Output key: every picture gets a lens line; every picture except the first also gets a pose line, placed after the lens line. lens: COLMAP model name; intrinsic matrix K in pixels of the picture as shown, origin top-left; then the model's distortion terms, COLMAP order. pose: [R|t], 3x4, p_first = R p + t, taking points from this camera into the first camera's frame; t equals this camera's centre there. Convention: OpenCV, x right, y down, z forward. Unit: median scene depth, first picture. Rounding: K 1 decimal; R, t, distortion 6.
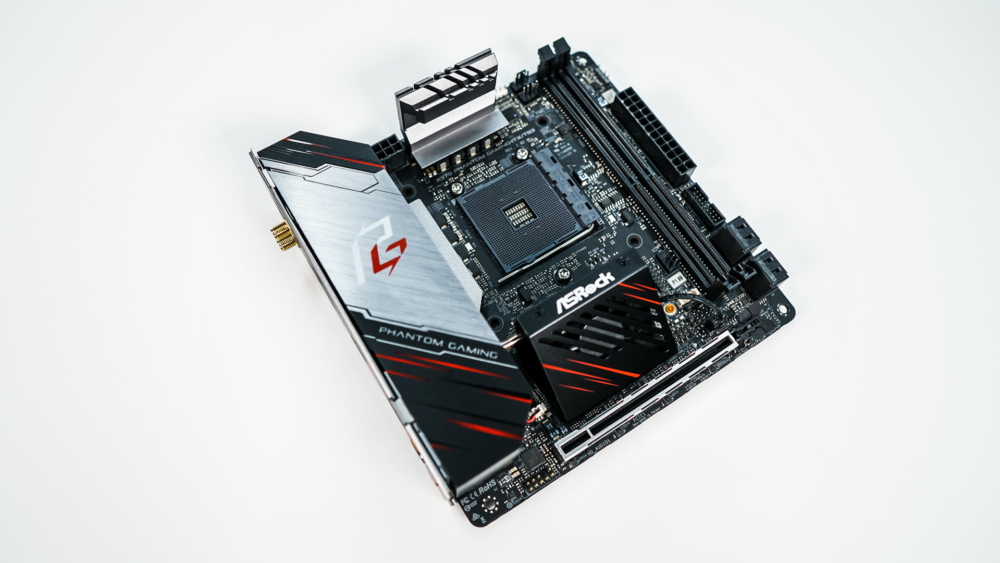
lens RADIAL K [[706.9, 0, 500.0], [0, 706.9, 281.5], [0, 0, 1]] dist [-0.089313, 0.001323]
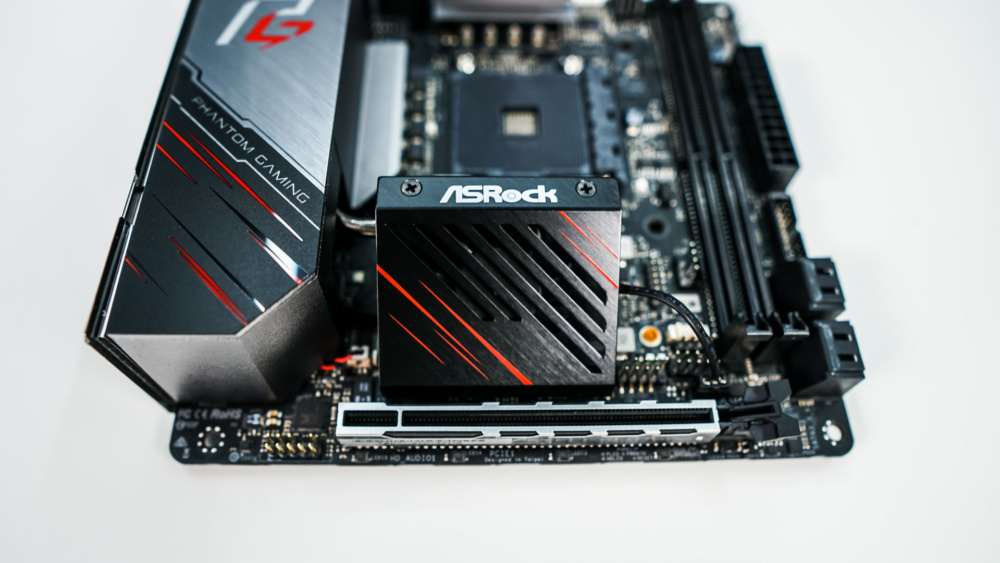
lens RADIAL K [[706.9, 0, 500.0], [0, 706.9, 281.5], [0, 0, 1]] dist [-0.089313, 0.001323]
pose [[0.854809, 0.443545, -0.269386, 0.295160], [-0.481393, 0.871618, -0.092422, 0.125689], [0.193808, 0.208684, 0.958587, 0.417535]]
